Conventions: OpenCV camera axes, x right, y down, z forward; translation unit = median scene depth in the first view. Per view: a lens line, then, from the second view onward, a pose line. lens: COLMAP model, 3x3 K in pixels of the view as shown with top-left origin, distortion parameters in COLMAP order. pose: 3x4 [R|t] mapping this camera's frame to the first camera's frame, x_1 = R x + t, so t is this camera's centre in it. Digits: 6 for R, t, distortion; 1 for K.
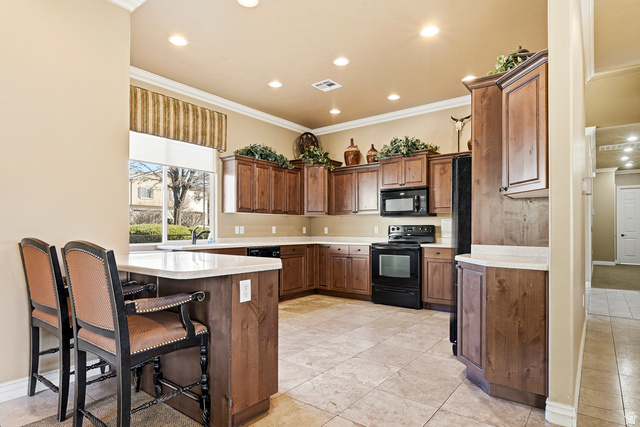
lens RADIAL K [[355.4, 0, 316.9], [0, 355.4, 223.8], [0, 0, 1]] dist [-0.006810, -0.001793]
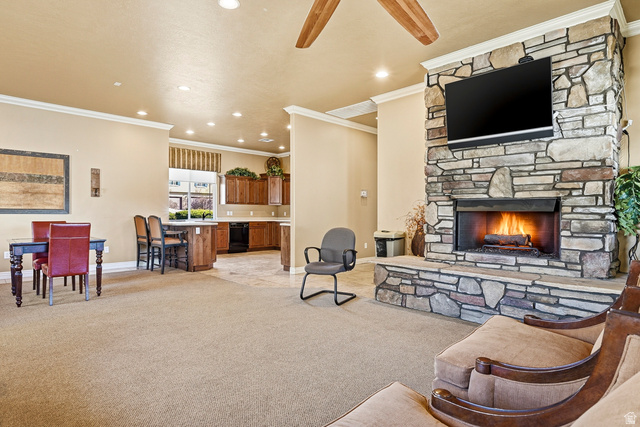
lens RADIAL K [[355.4, 0, 321.0], [0, 355.4, 212.0], [0, 0, 1]] dist [-0.006810, -0.001793]
pose [[0.990942, -0.000157, -0.134287, 0.564532], [0.001553, 0.999946, 0.010287, -0.009074], [0.134278, -0.010402, 0.990889, -0.875217]]
